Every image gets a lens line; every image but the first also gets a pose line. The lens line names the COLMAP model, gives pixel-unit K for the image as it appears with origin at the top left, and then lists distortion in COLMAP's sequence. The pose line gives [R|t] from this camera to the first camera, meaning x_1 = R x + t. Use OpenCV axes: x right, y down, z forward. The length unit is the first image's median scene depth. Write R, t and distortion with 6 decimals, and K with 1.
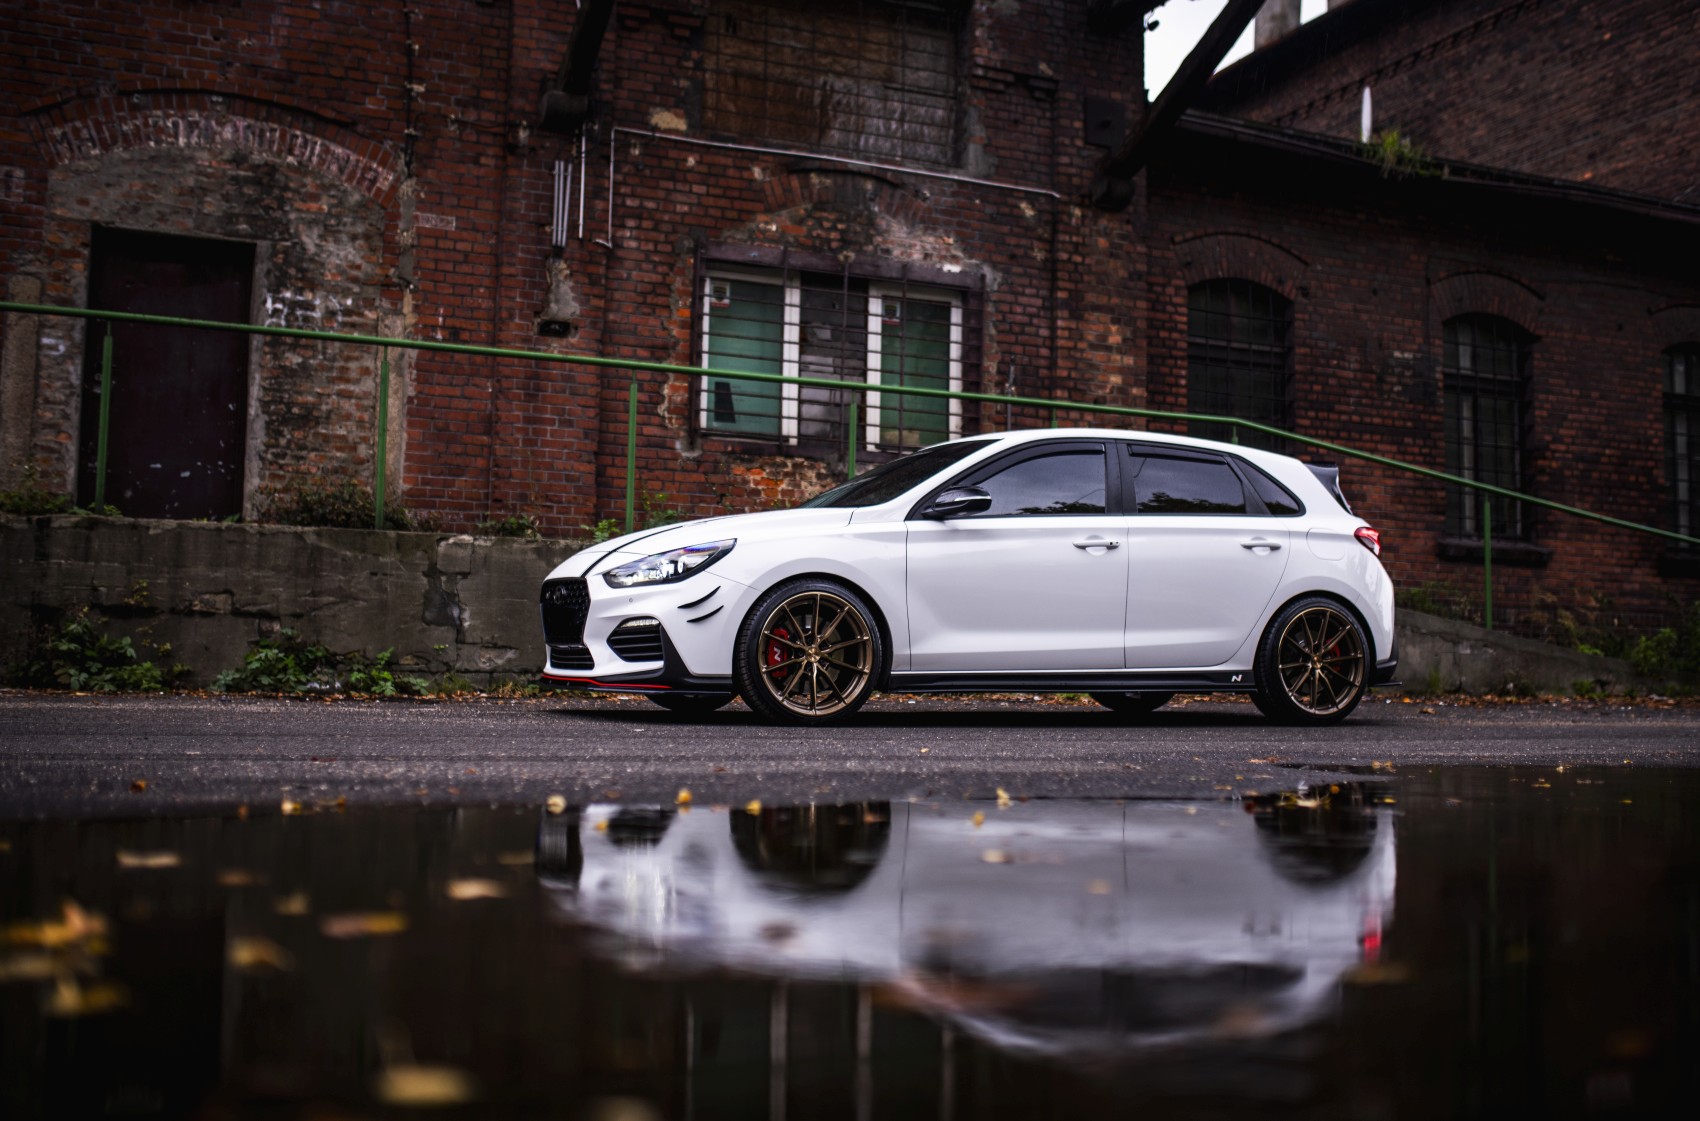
lens RADIAL K [[1726.6, 0, 848.0], [0, 1726.6, 552.5], [0, 0, 1]] dist [-0.075783, 0.128720]
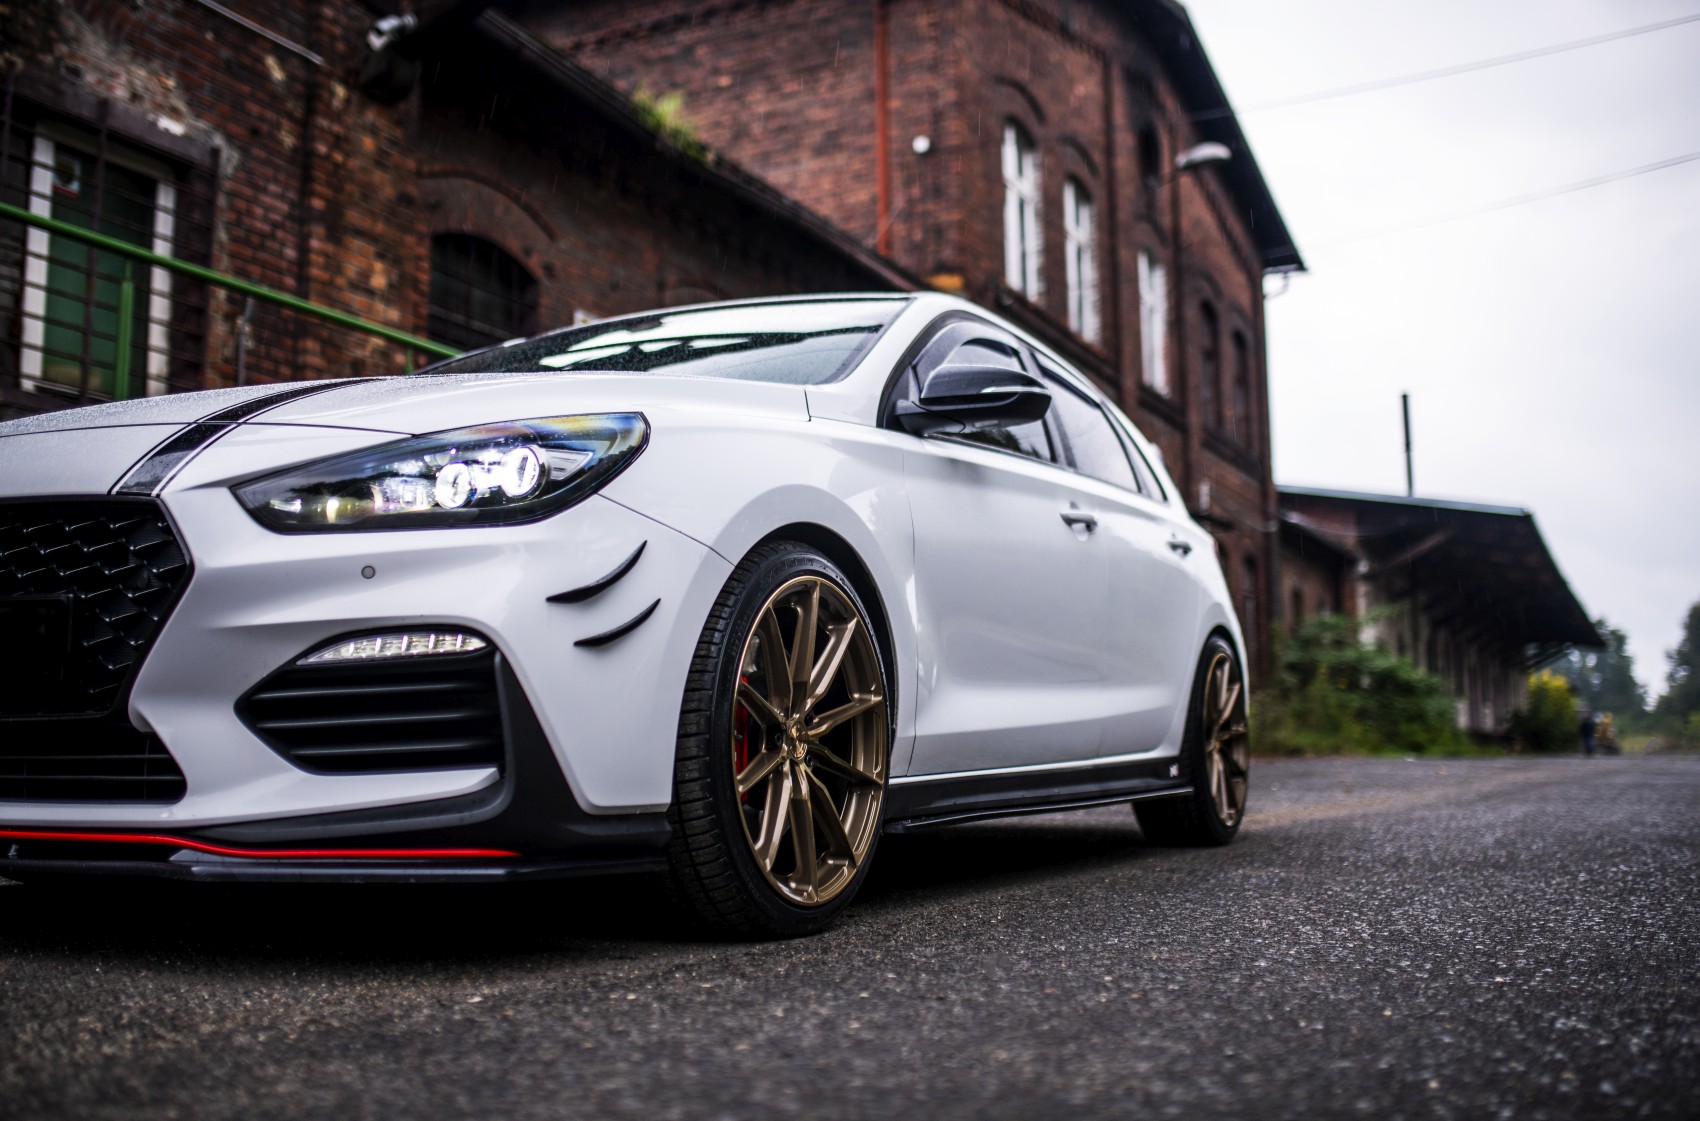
lens RADIAL K [[1666.6, 0, 855.6], [0, 1666.6, 550.5], [0, 0, 1]] dist [-0.075268, 0.113924]
pose [[0.765324, 0.057565, 0.641066, -0.129053], [-0.027262, 0.997998, -0.057070, 0.020098], [-0.643068, 0.026200, 0.765361, 0.377340]]
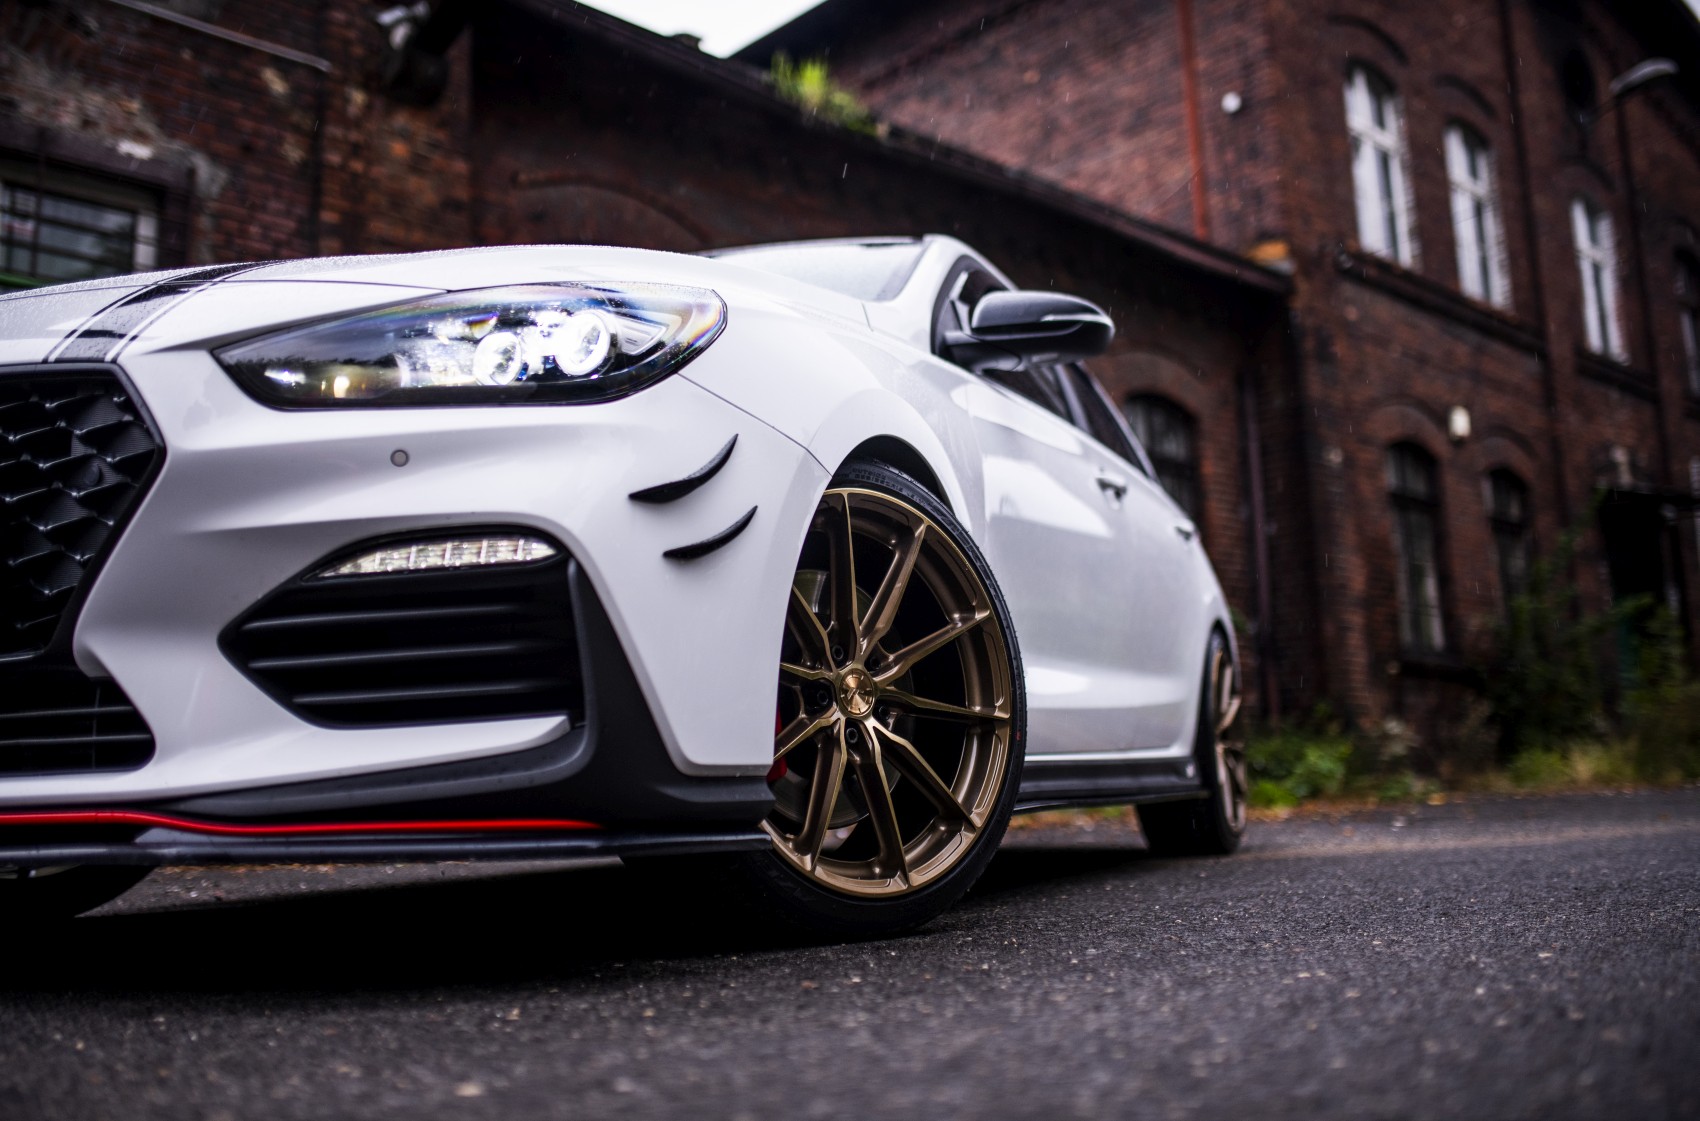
lens RADIAL K [[1620.9, 0, 850.0], [0, 1620.9, 560.5], [0, 0, 1]] dist [-0.070013, 0.098909]
pose [[0.942134, 0.006733, 0.335168, 0.110661], [0.023994, 0.995880, -0.087450, 0.035621], [-0.334376, 0.090432, 0.938091, 0.400656]]
